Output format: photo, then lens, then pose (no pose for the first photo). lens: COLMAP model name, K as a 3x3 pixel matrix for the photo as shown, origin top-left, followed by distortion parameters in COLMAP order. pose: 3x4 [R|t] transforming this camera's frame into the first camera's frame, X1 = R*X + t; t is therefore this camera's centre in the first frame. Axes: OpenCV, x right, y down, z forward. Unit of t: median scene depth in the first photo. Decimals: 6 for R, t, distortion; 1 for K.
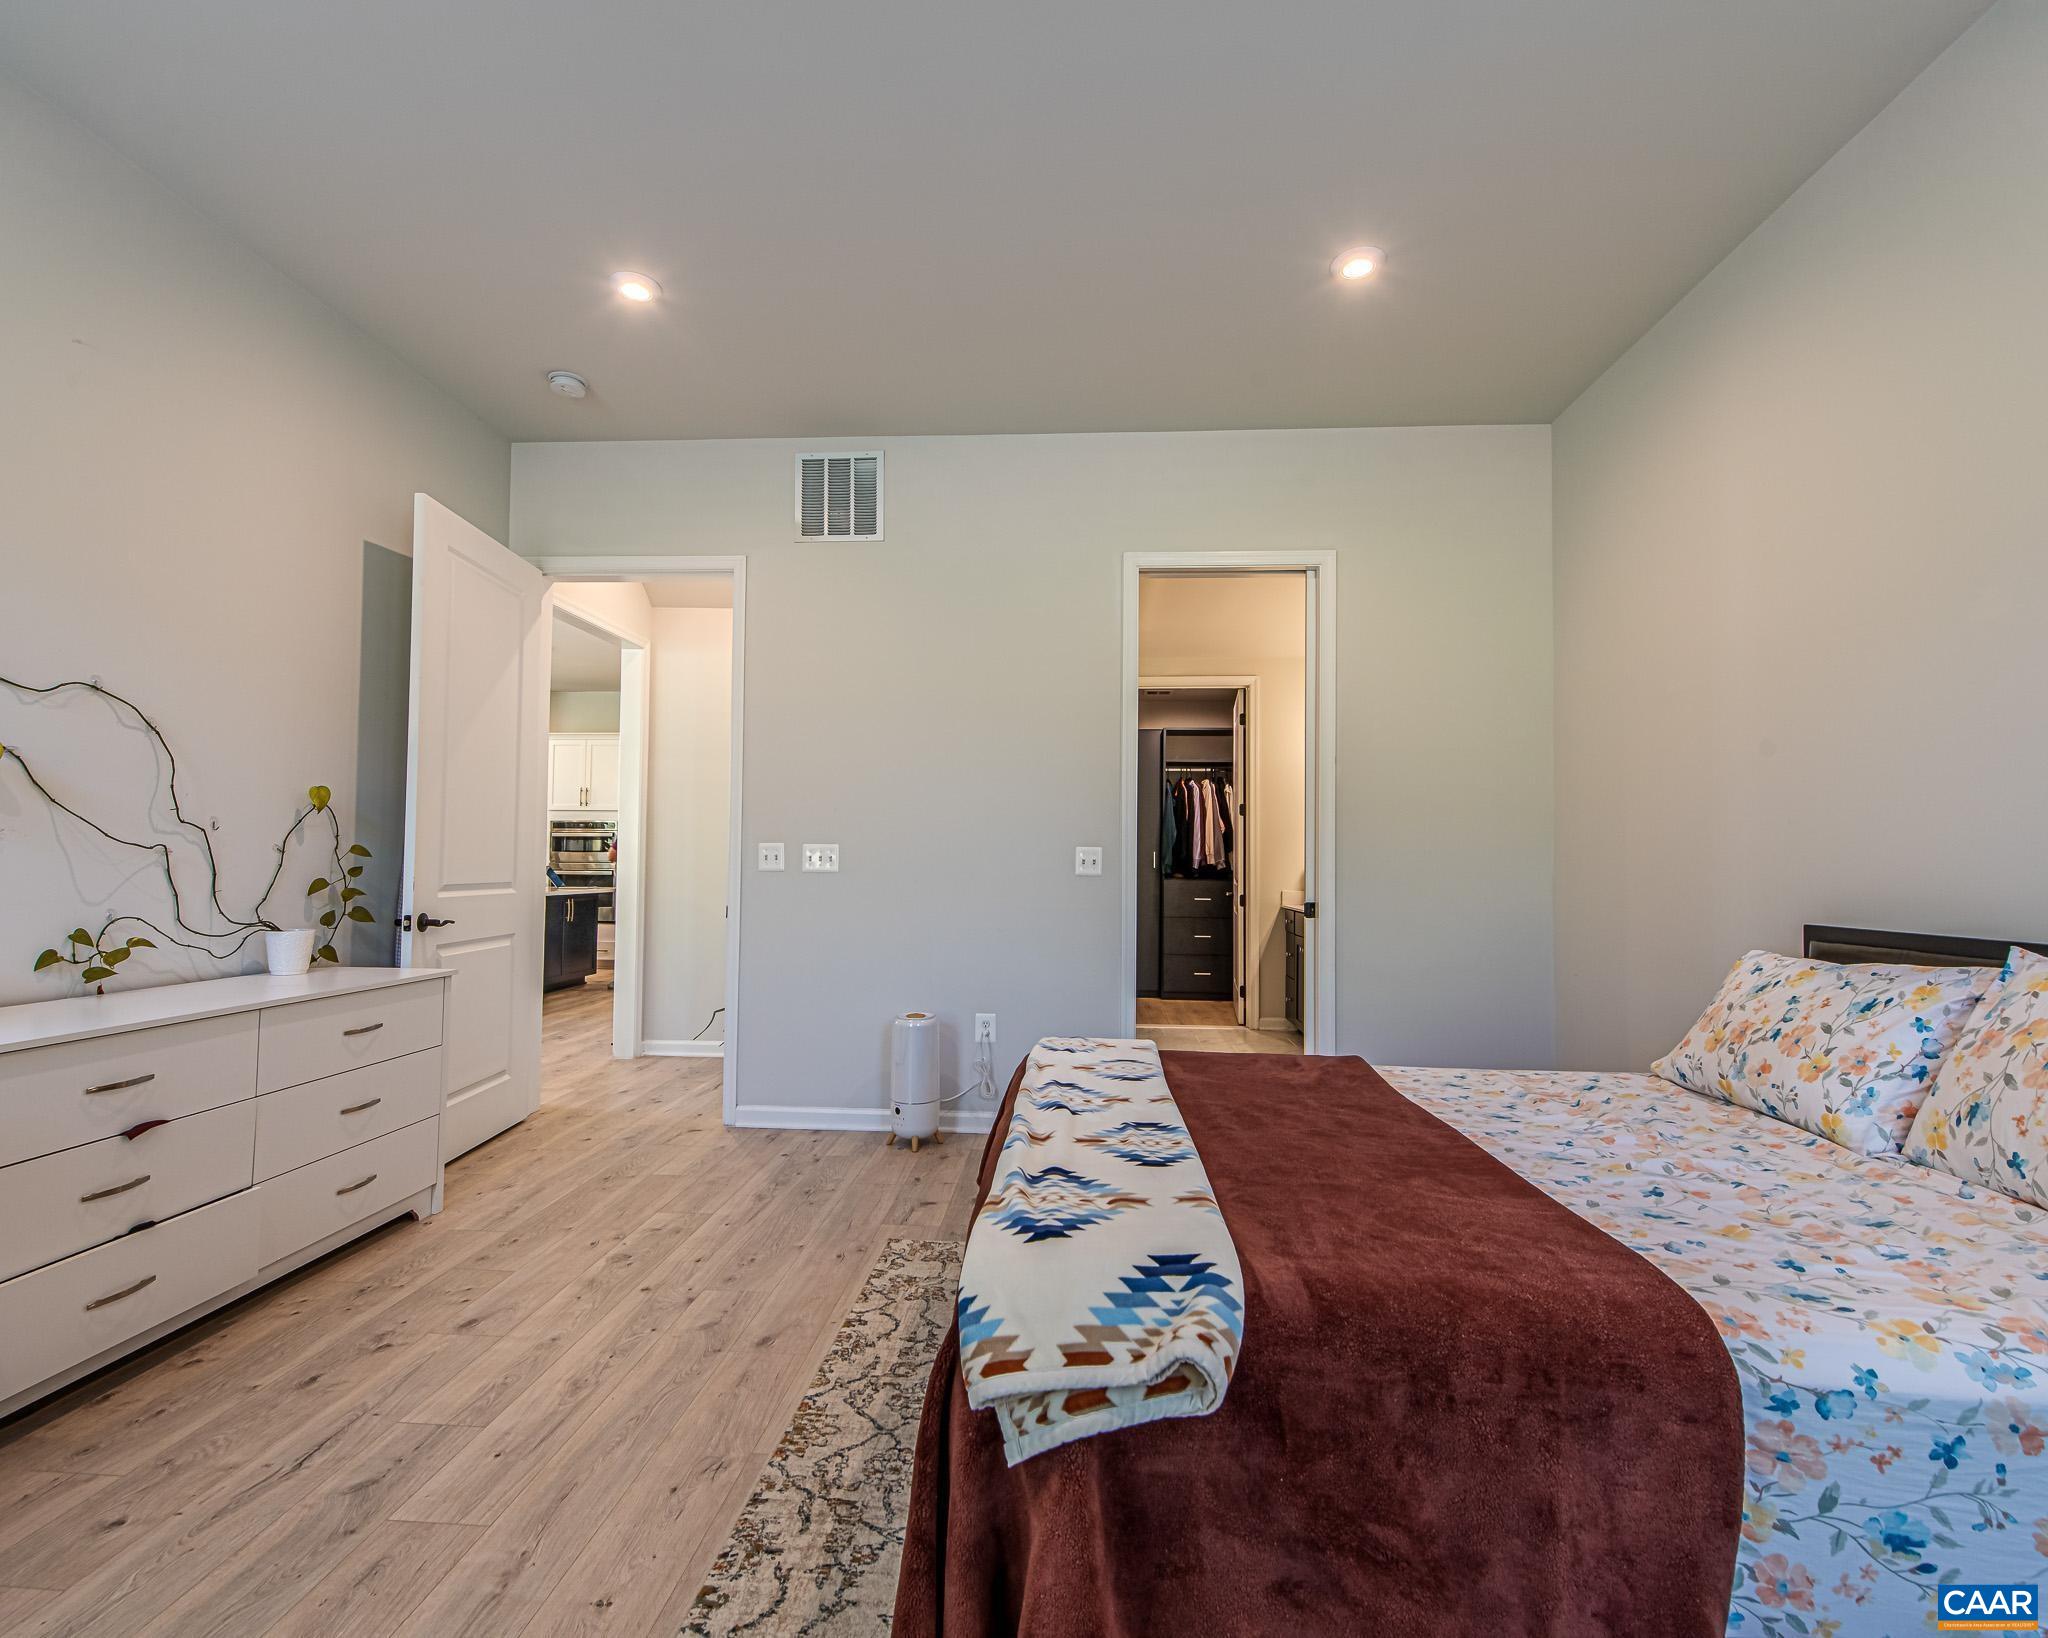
lens RADIAL K [[957.8, 0, 1014.1], [0, 957.8, 832.8], [0, 0, 1]] dist [0.020027, -0.008607]
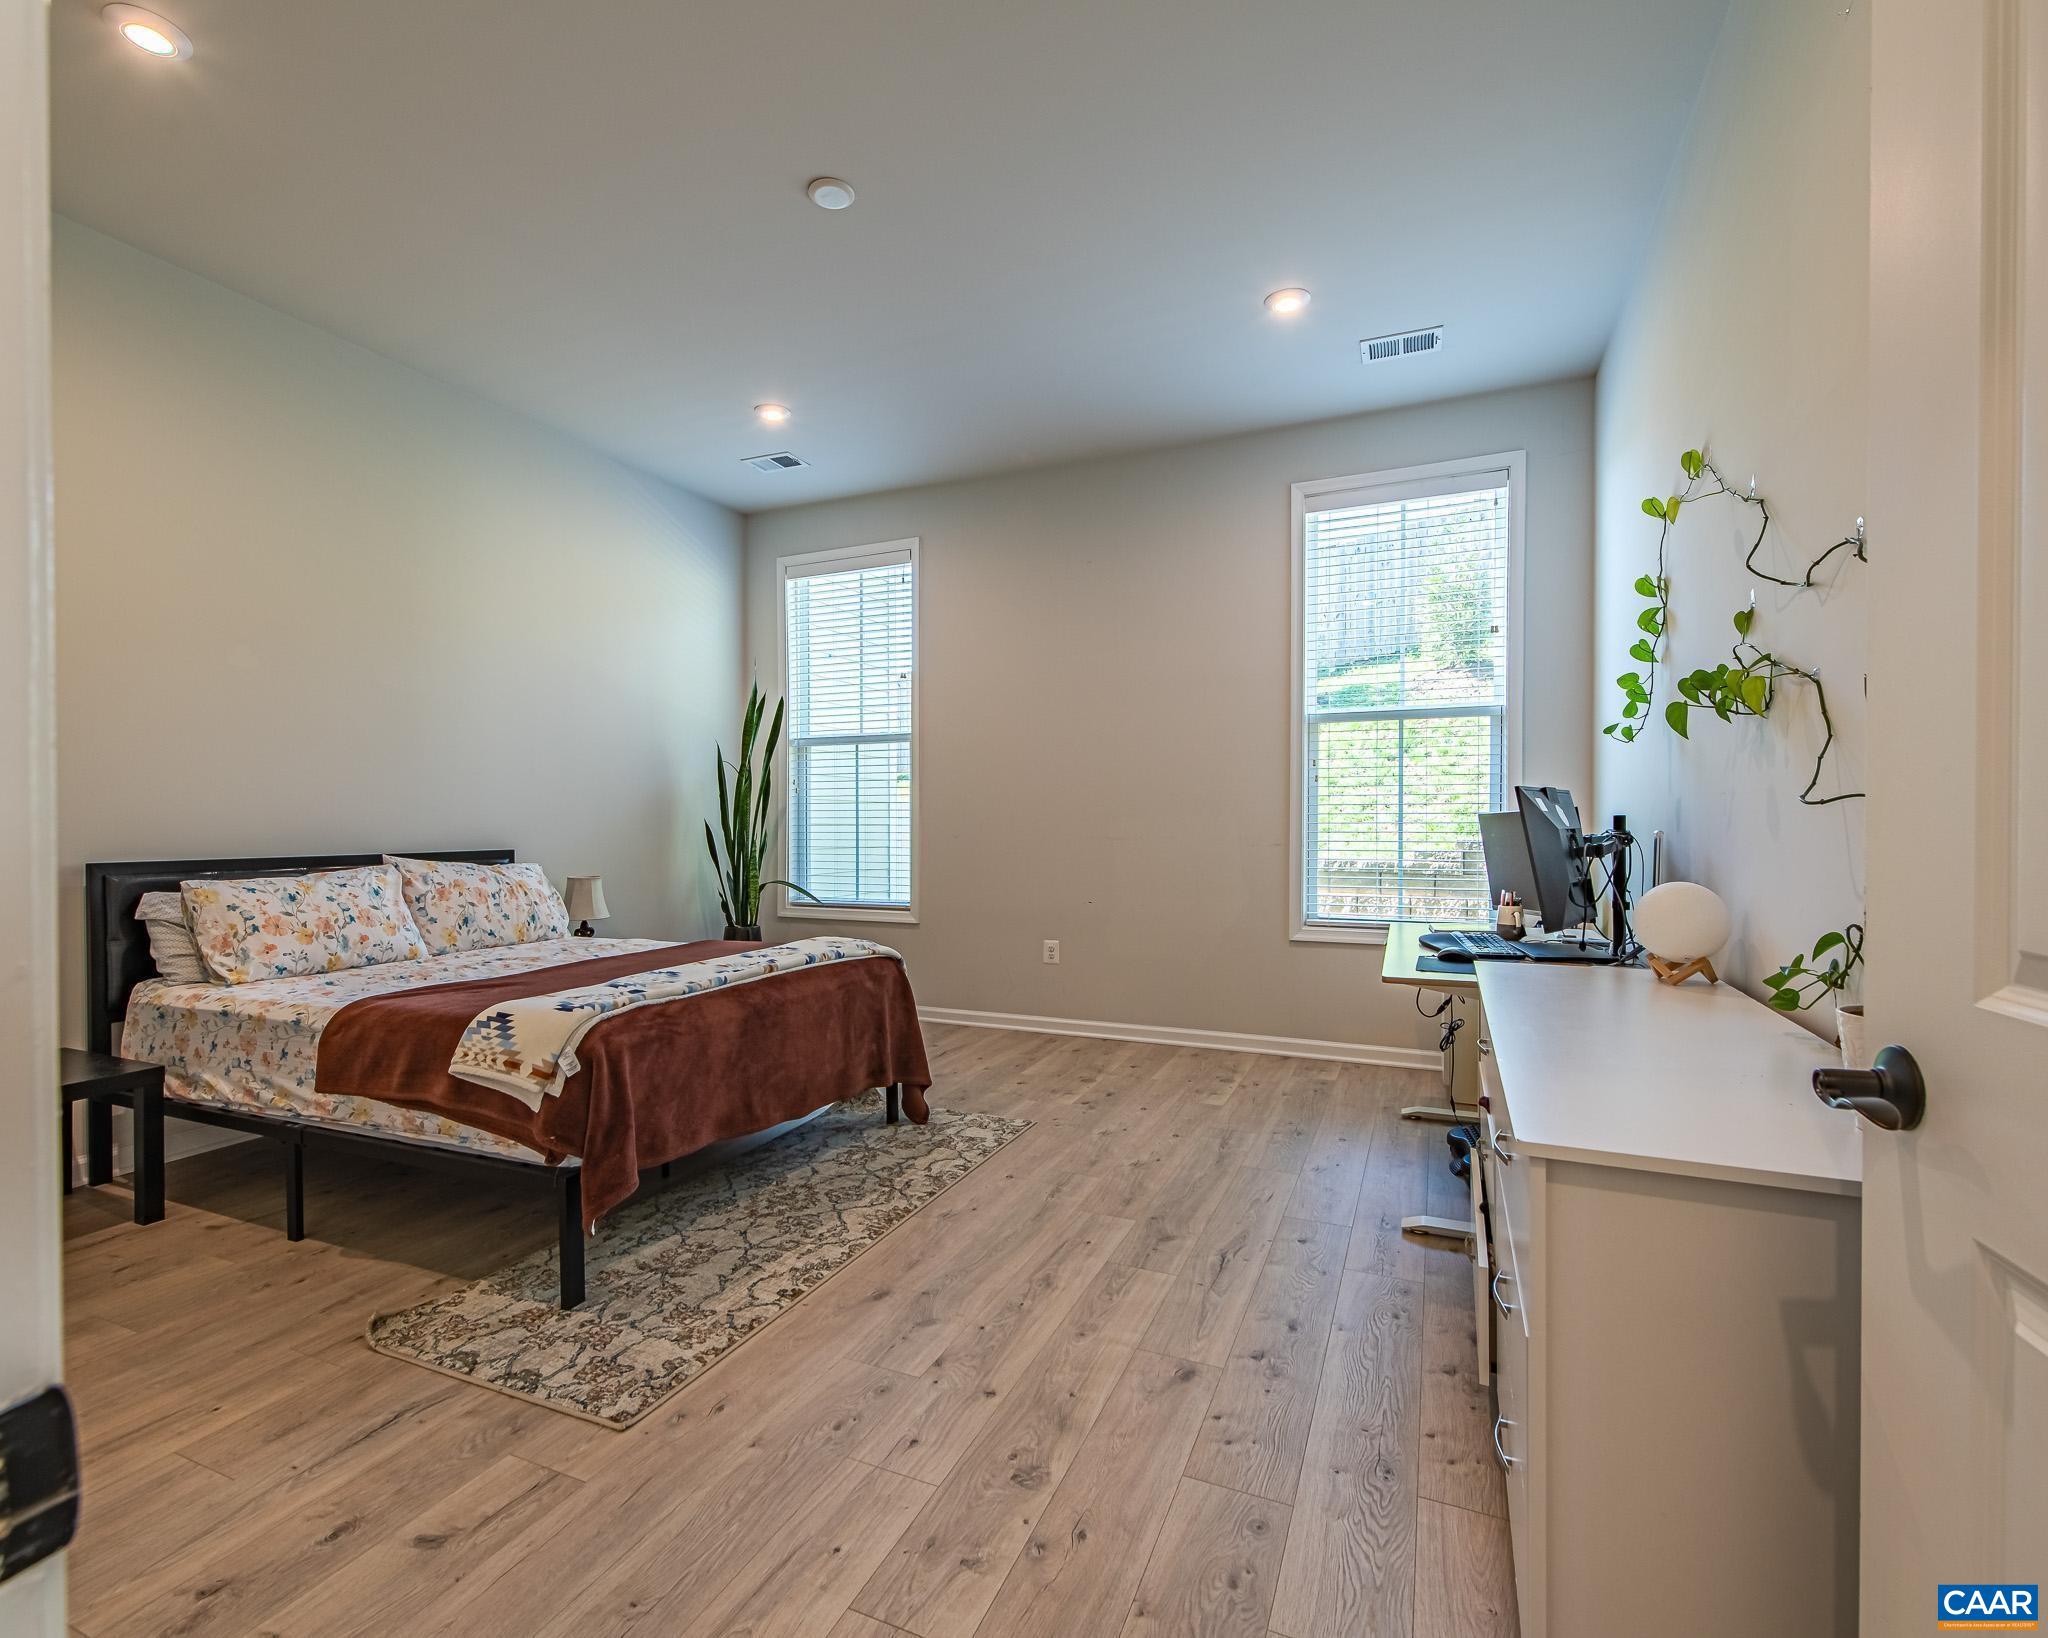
lens RADIAL K [[957.8, 0, 1014.1], [0, 957.8, 832.8], [0, 0, 1]] dist [0.020027, -0.008607]
pose [[-0.941630, -0.013746, 0.336369, -0.792317], [-0.020348, 0.999663, -0.016108, 0.064328], [-0.336035, -0.022012, -0.941592, 2.096131]]
